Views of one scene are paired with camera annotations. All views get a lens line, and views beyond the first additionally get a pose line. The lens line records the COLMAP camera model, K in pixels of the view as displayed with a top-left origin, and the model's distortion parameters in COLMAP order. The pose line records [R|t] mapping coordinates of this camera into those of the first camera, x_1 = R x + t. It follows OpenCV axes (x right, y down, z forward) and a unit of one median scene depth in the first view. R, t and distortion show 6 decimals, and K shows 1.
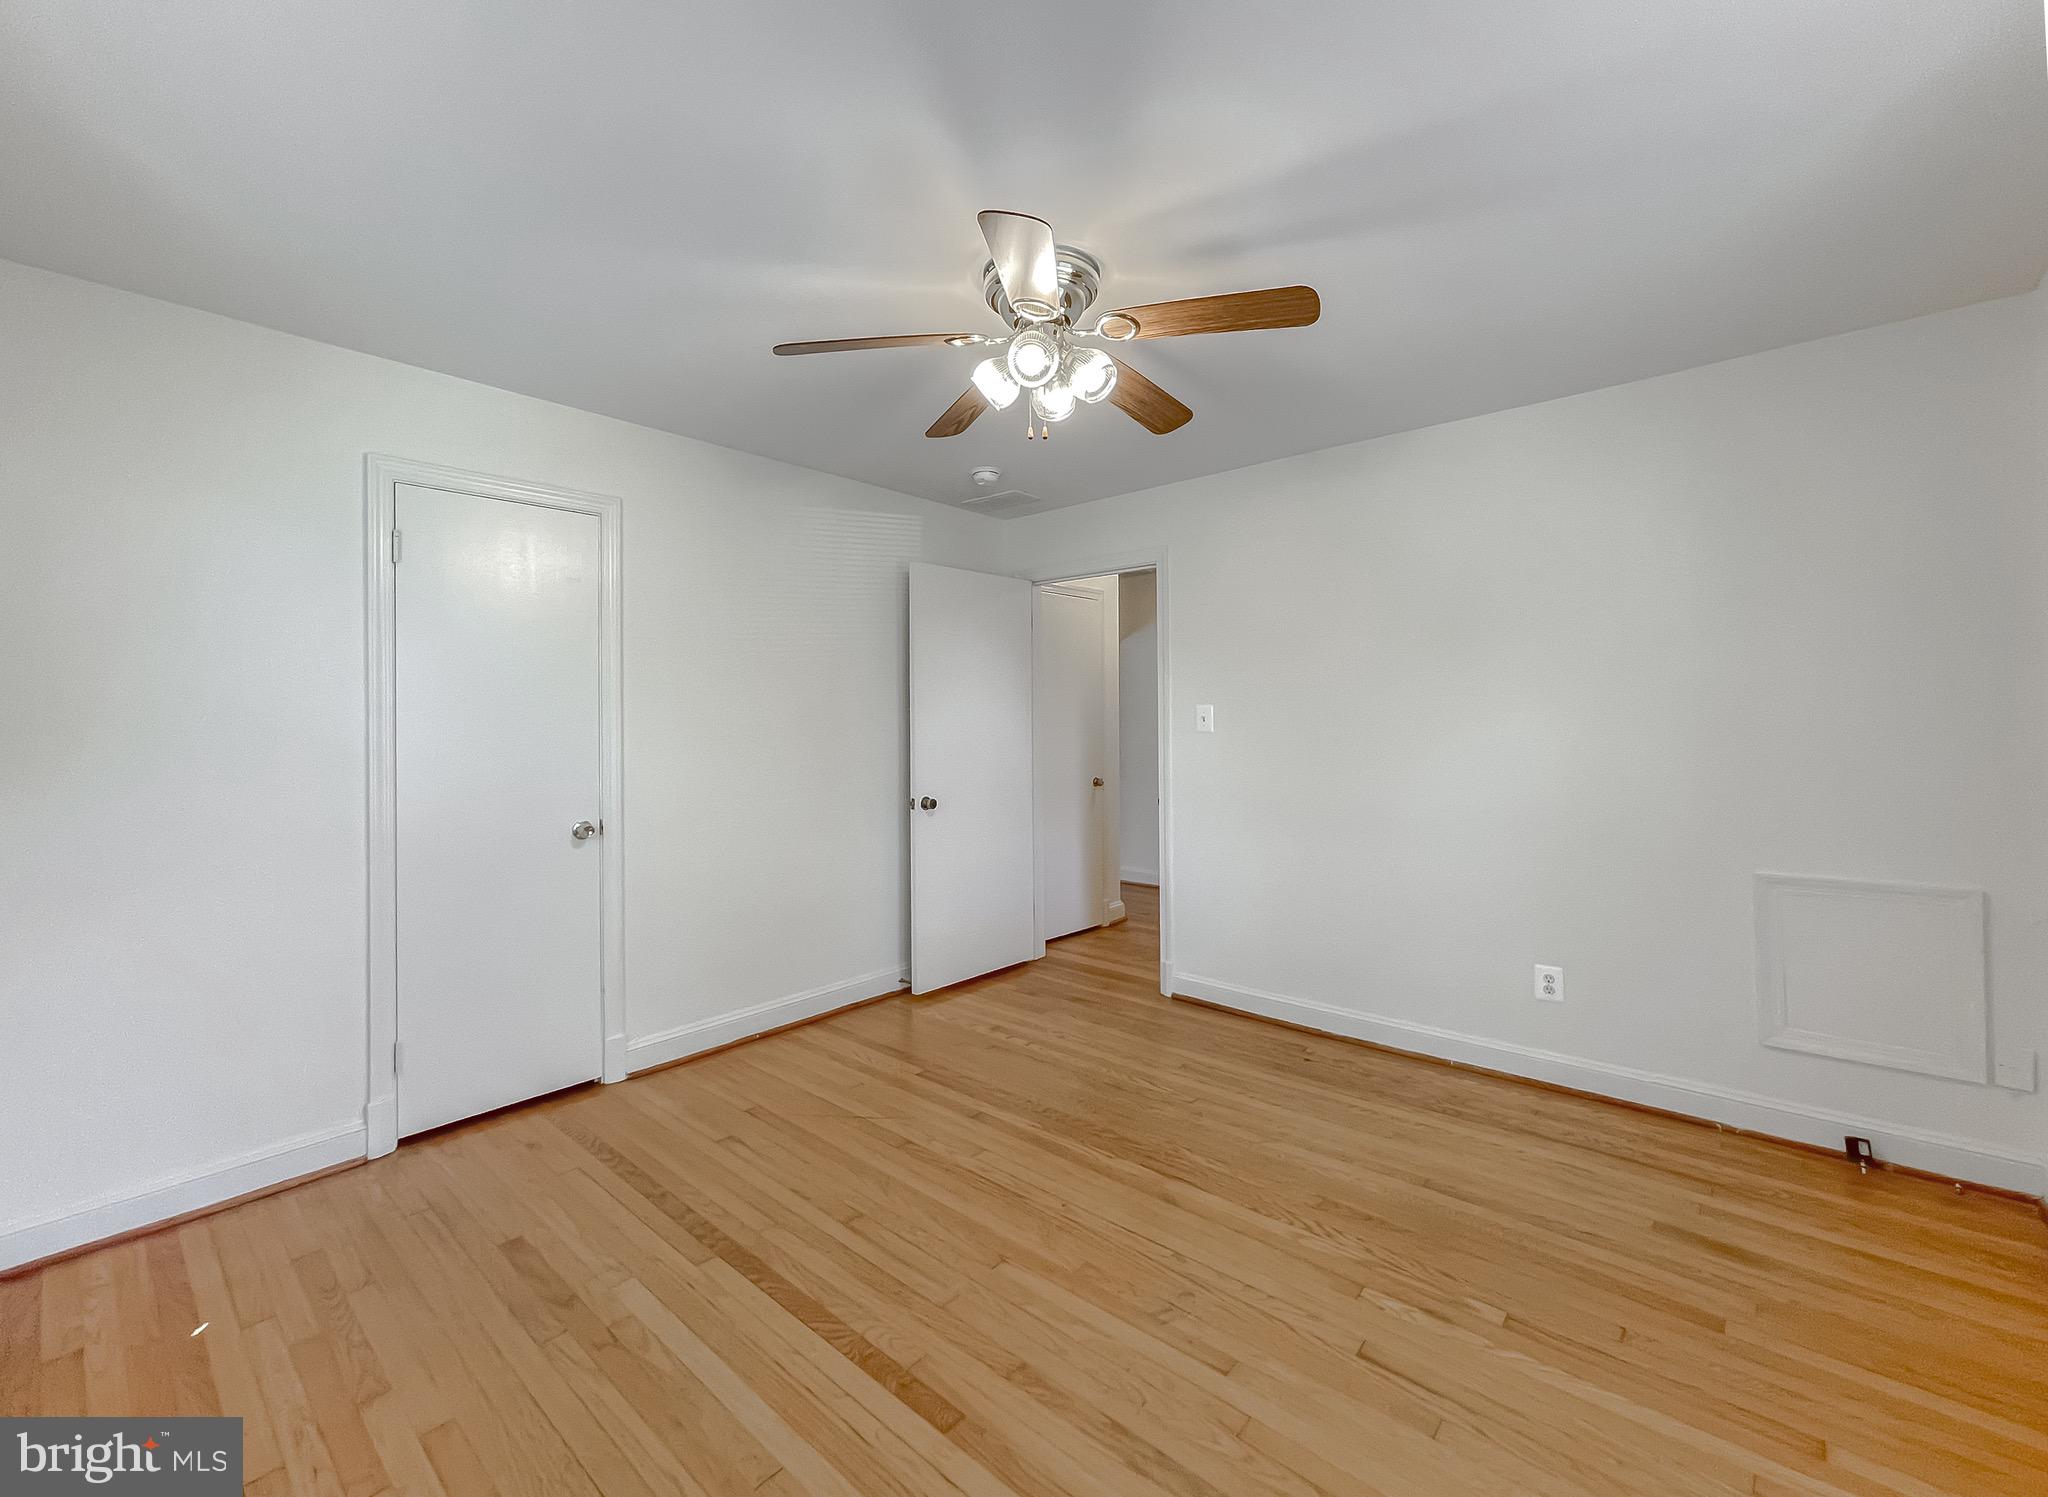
lens RADIAL K [[851.7, 0, 1014.4], [0, 851.7, 726.1], [0, 0, 1]] dist [0.001528, 0.000527]
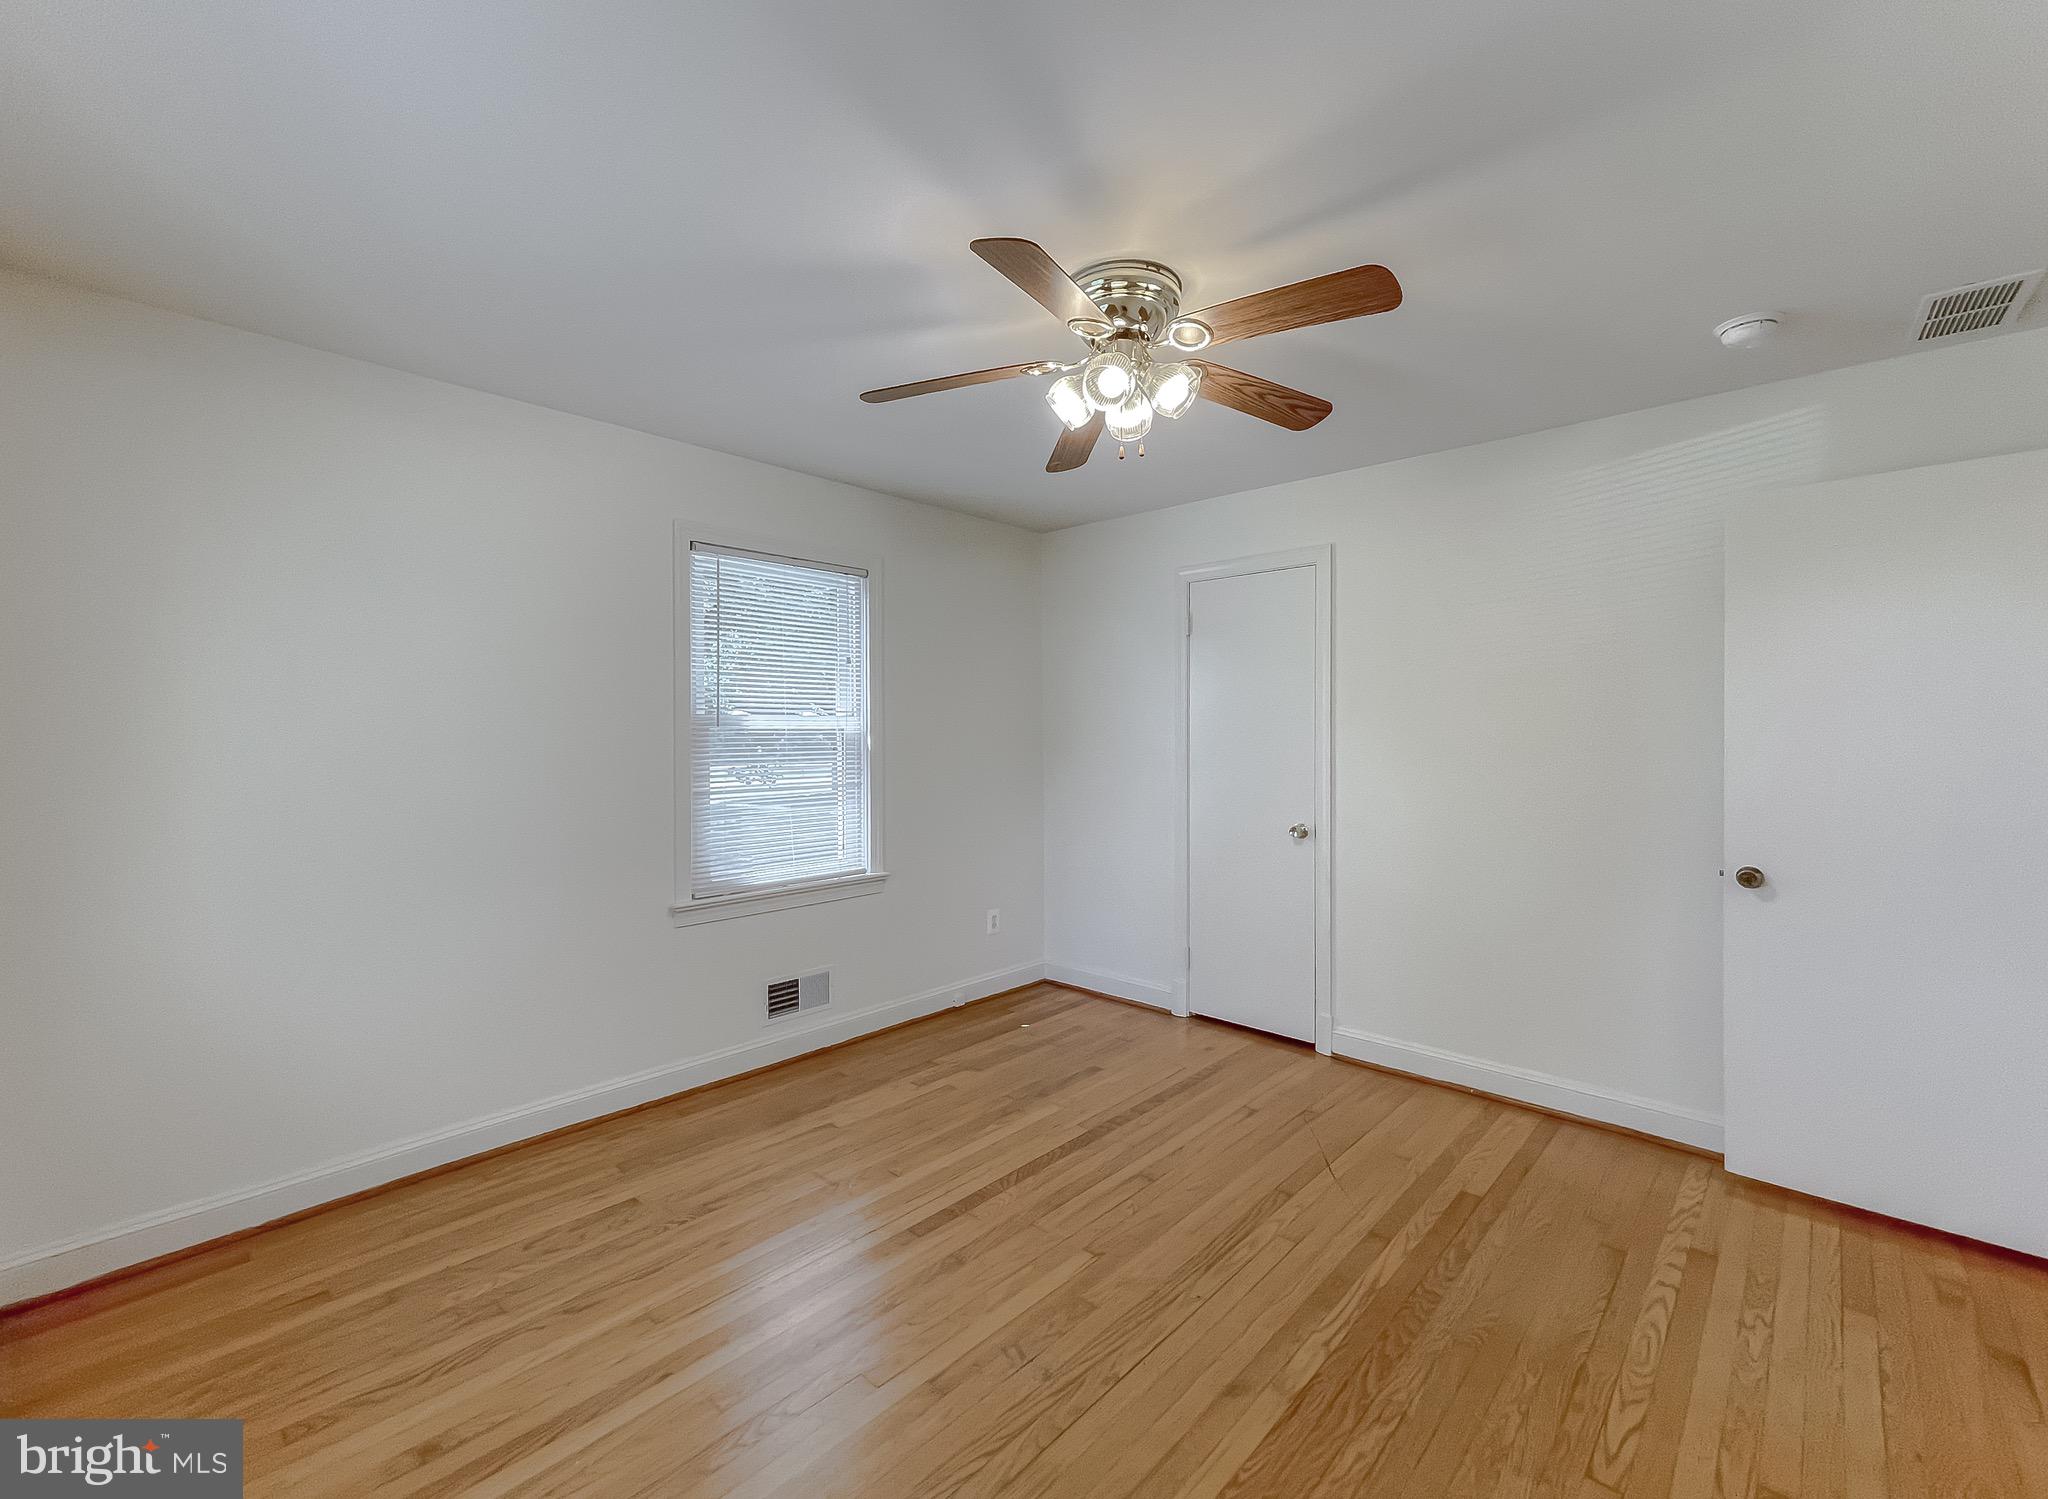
lens RADIAL K [[843.0, 0, 1007.9], [0, 843.0, 742.7], [0, 0, 1]] dist [0.000630, 0.000638]
pose [[-0.021874, 0.013375, -0.999671, 0.829946], [-0.008155, 0.999875, 0.013556, -0.018276], [0.999727, 0.008449, -0.021762, 0.733119]]
